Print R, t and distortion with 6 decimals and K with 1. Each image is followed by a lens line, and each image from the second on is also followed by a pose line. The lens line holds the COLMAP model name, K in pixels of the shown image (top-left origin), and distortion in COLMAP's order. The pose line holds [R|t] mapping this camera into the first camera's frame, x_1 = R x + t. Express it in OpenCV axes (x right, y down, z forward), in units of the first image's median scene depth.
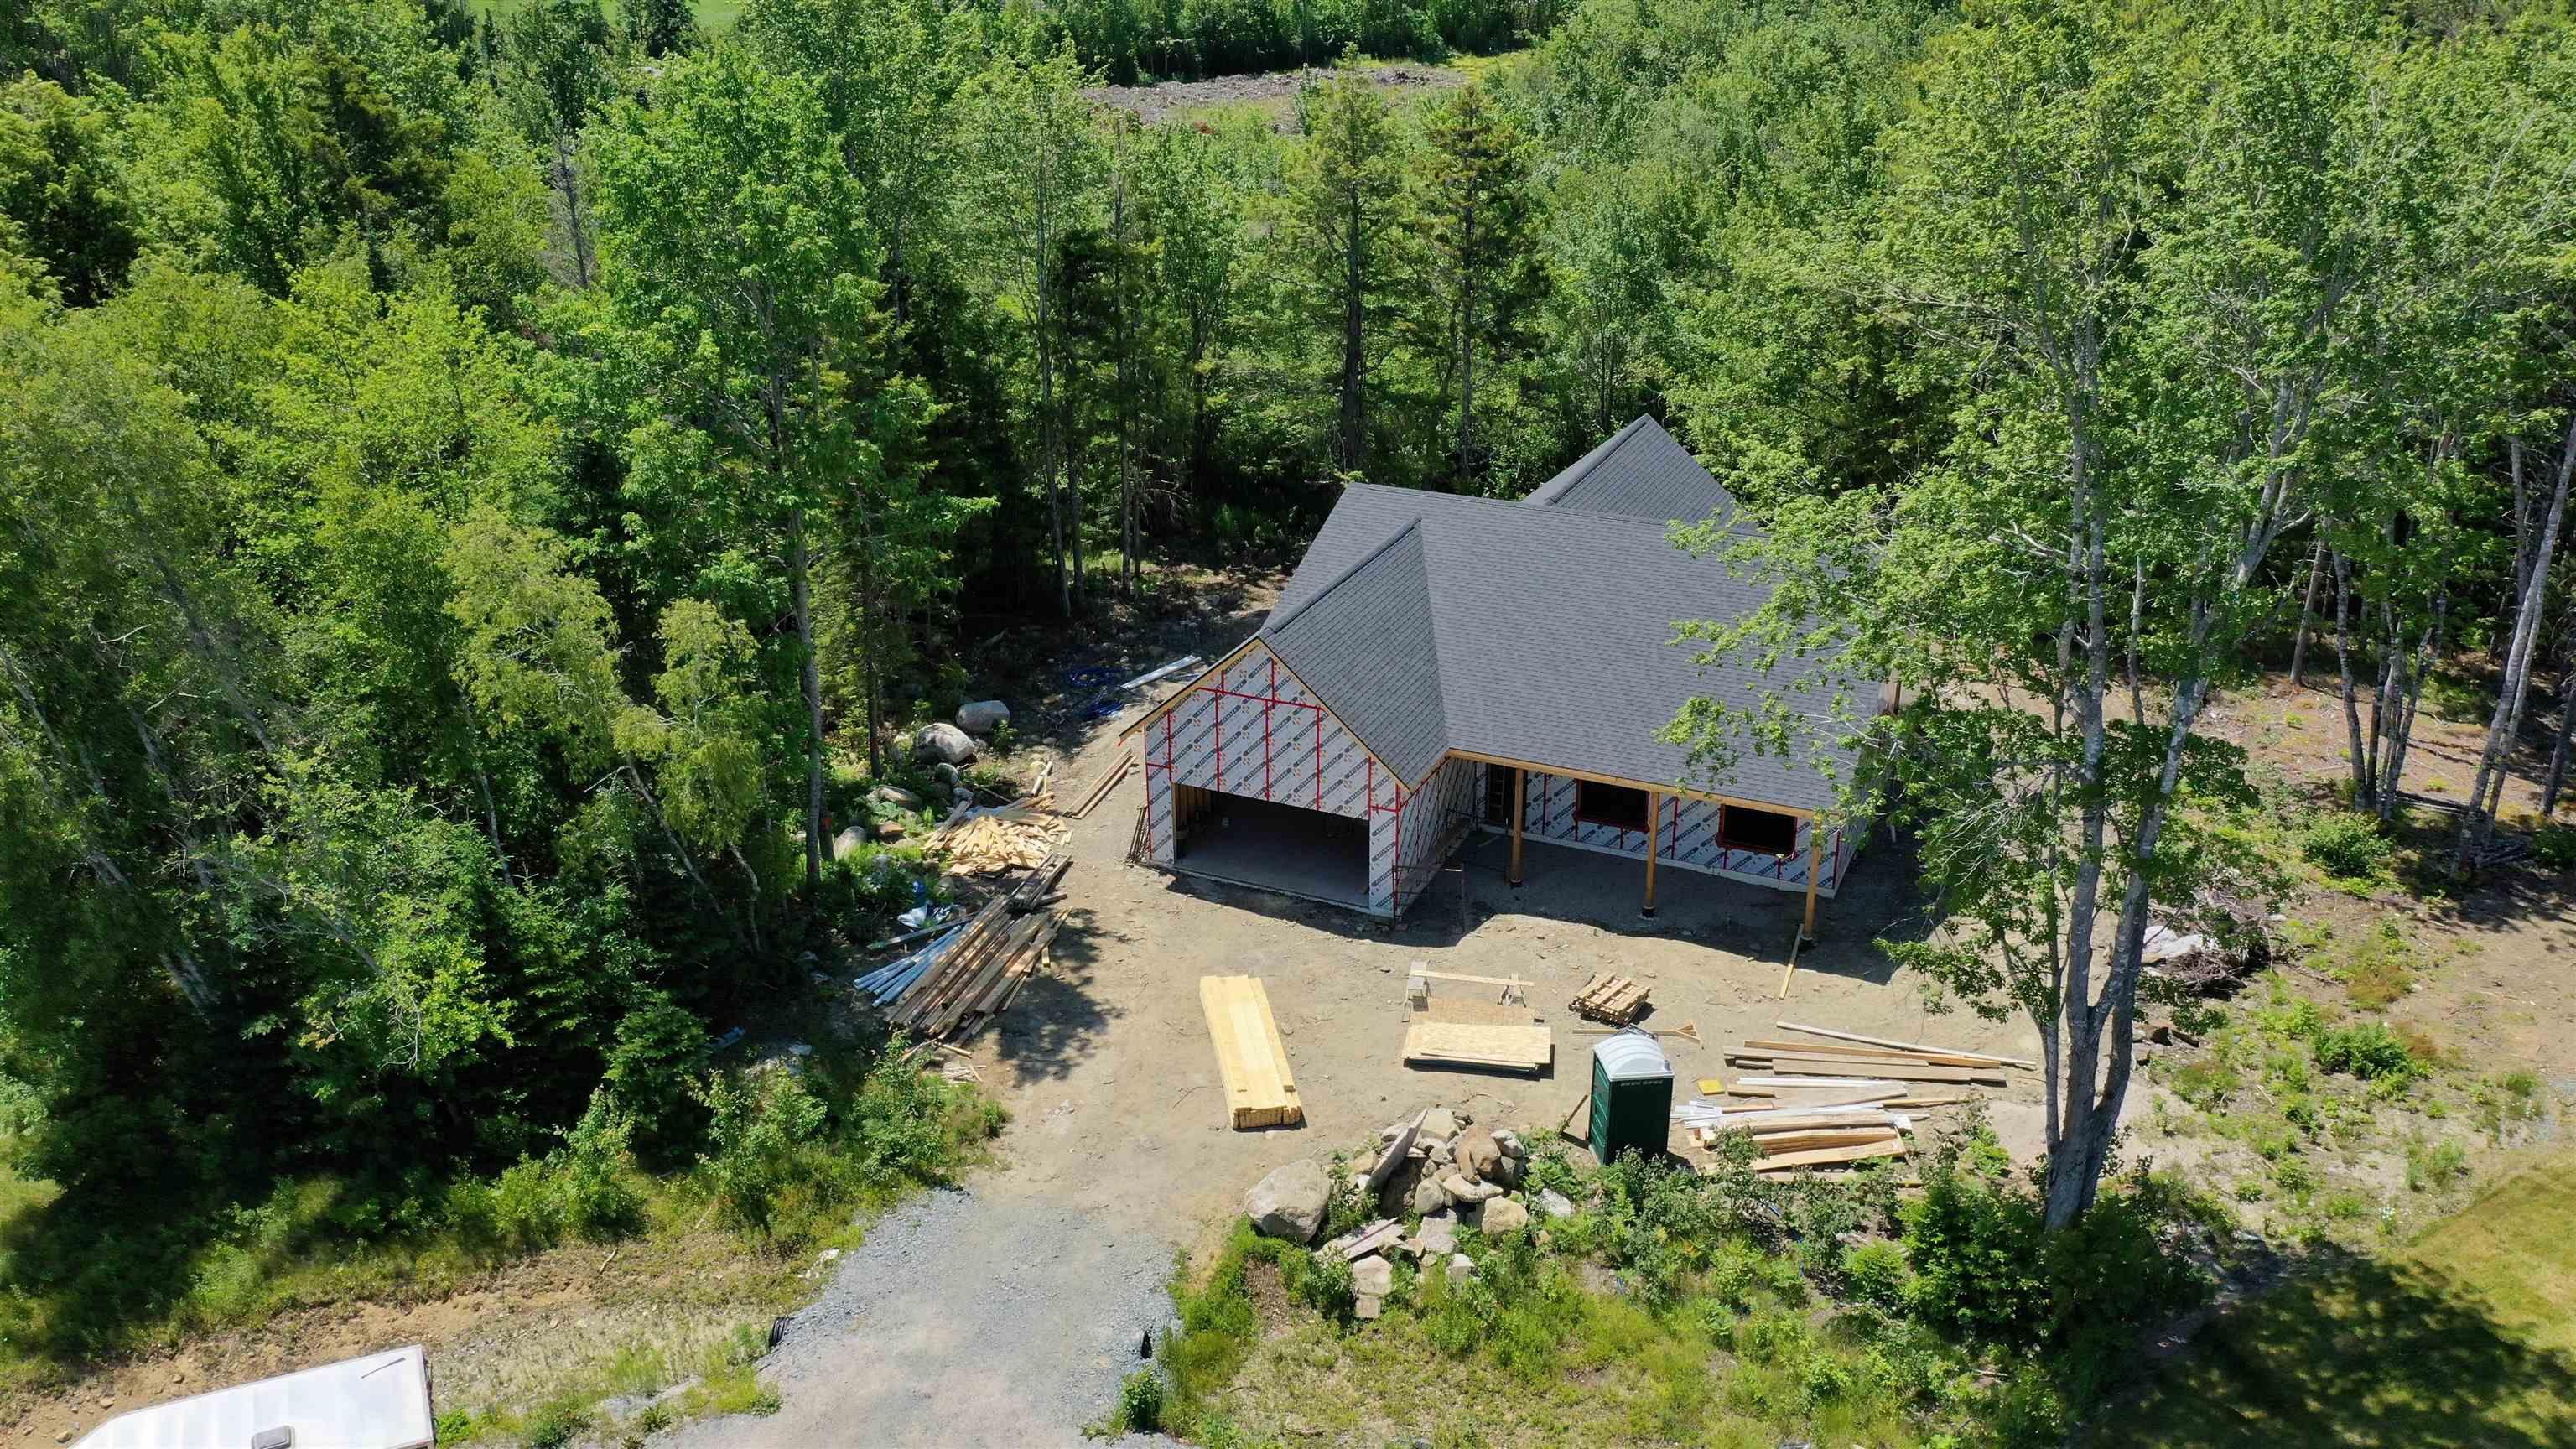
lens RADIAL K [[2057.0, 0, 1293.6], [0, 2057.0, 715.2], [0, 0, 1]] dist [0.005350, 0.001532]
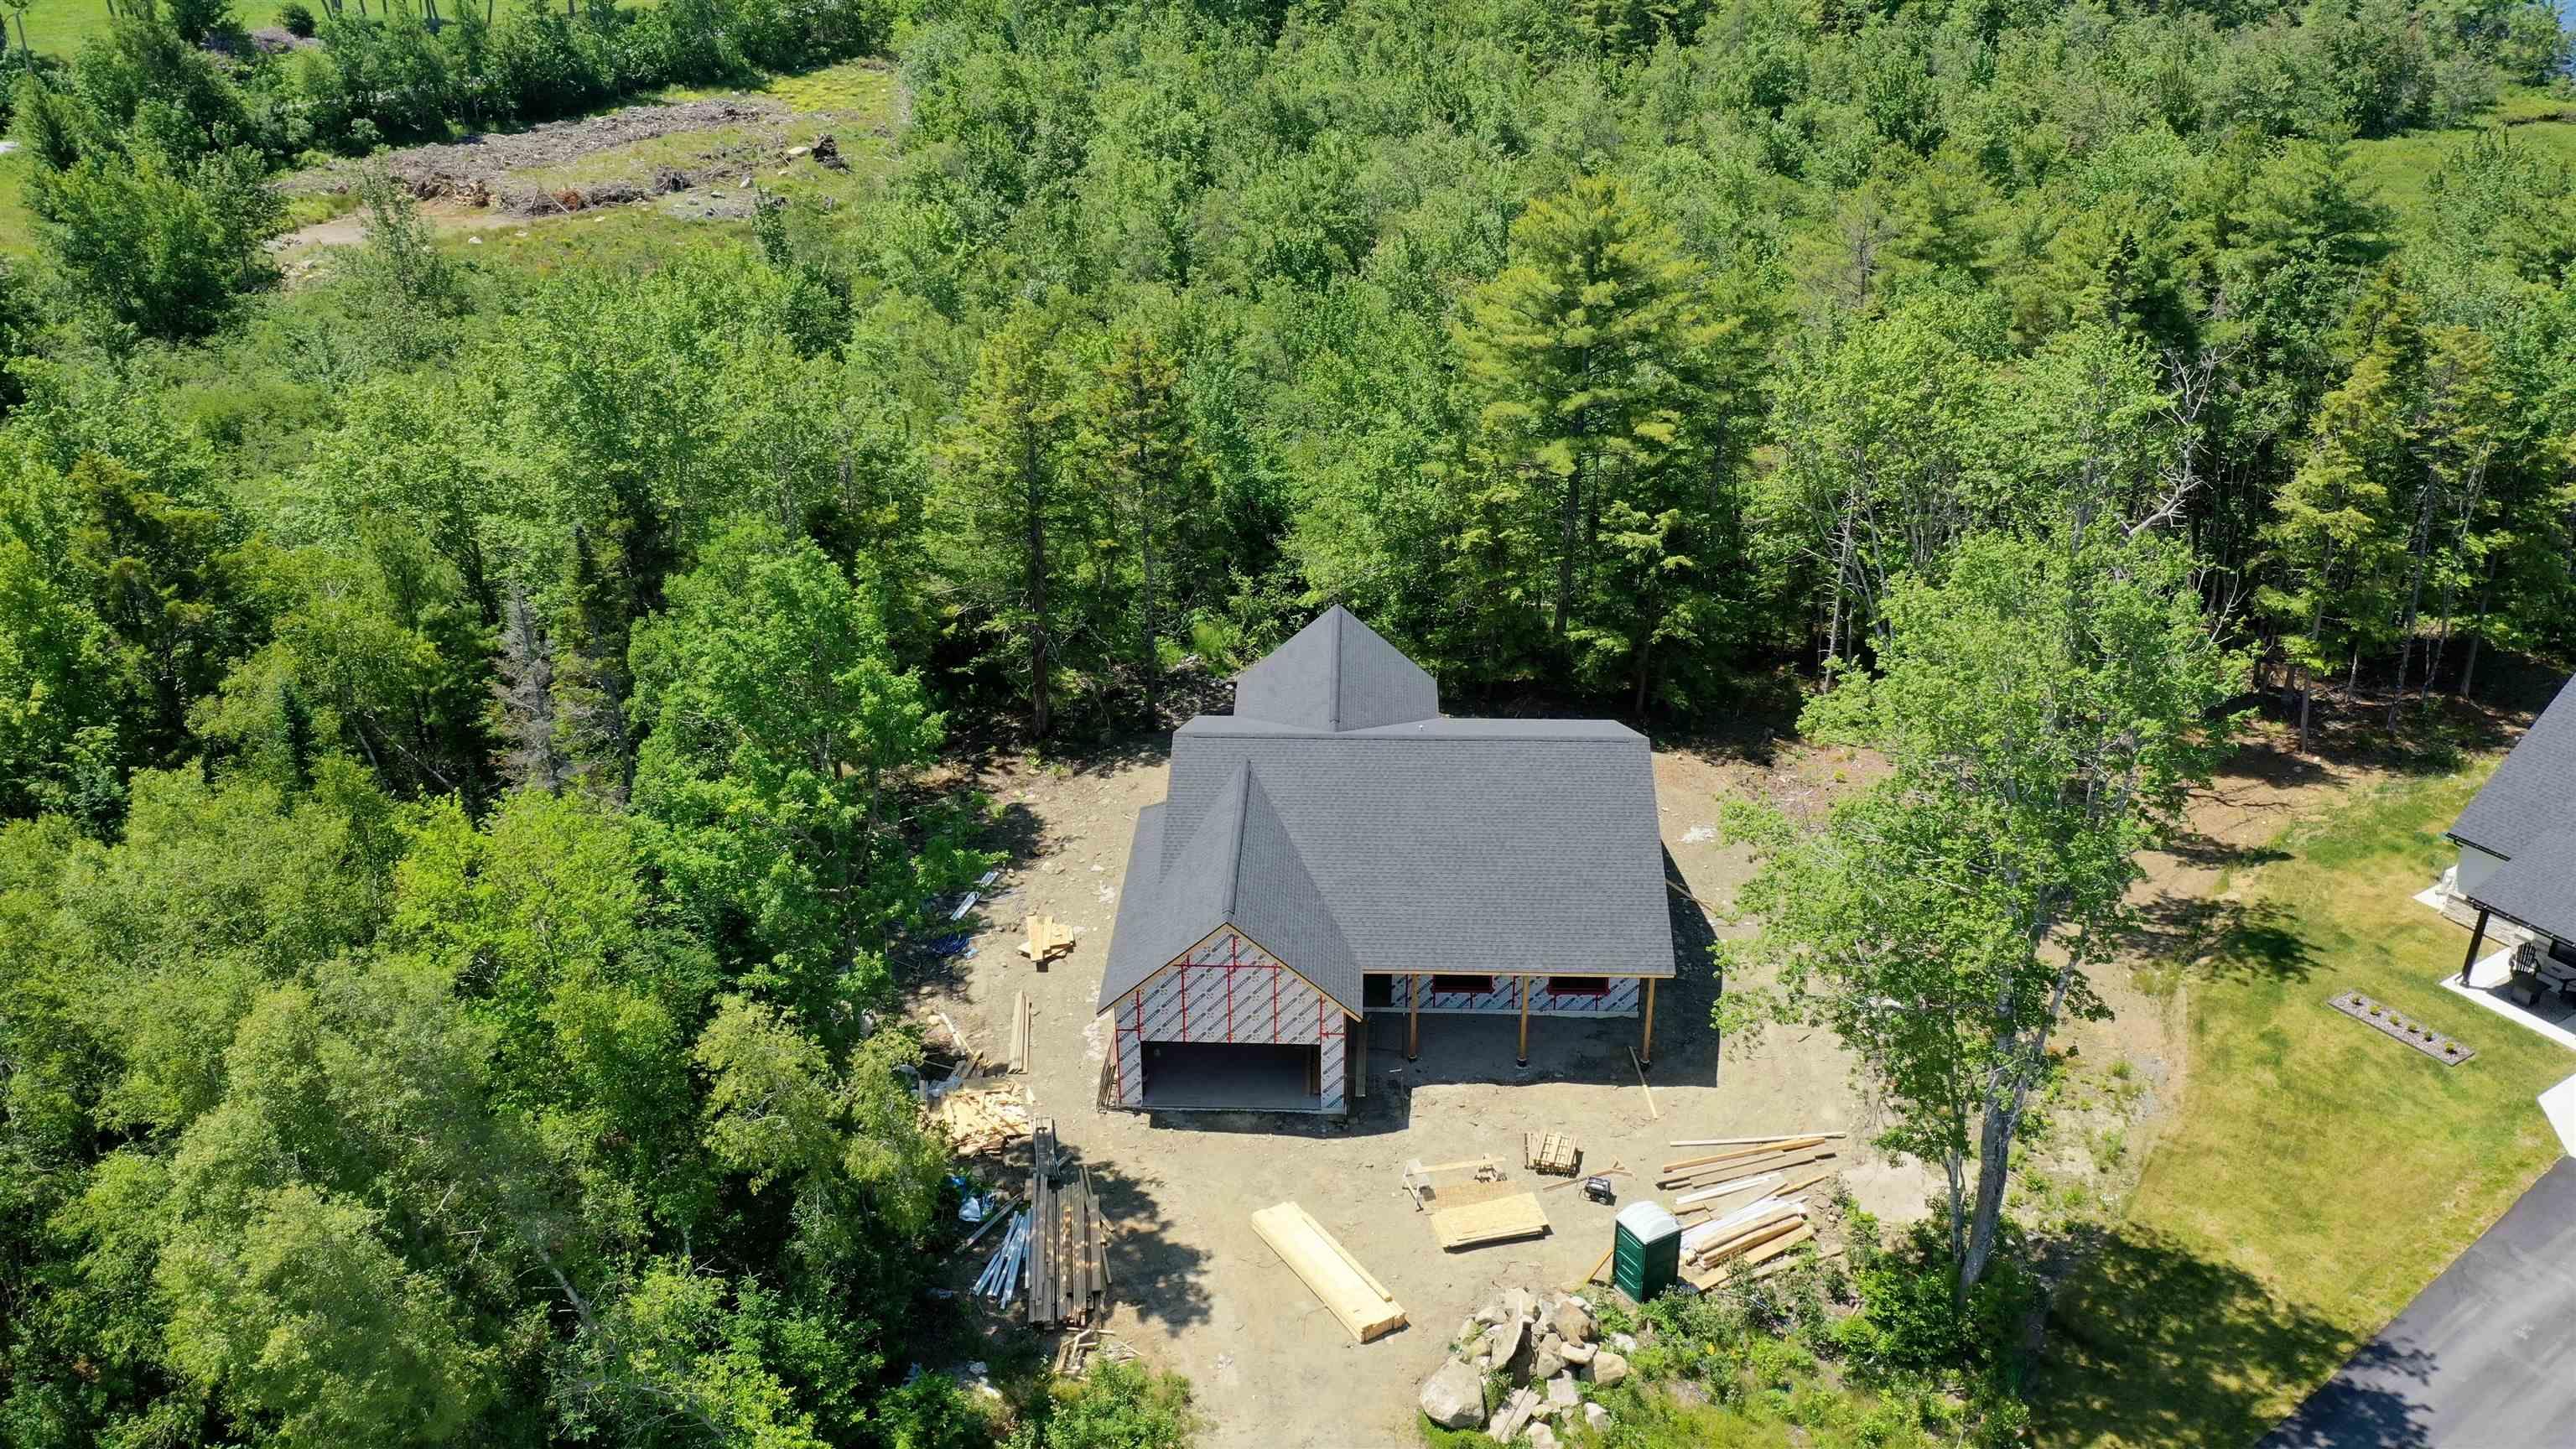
lens RADIAL K [[2025.1, 0, 1289.6], [0, 2025.1, 732.1], [0, 0, 1]] dist [0.000494, 0.011417]
pose [[0.923515, -0.167366, 0.345120, -0.368994], [0.146592, 0.985483, 0.085642, -0.240697], [-0.354444, -0.028500, 0.934643, -0.125998]]
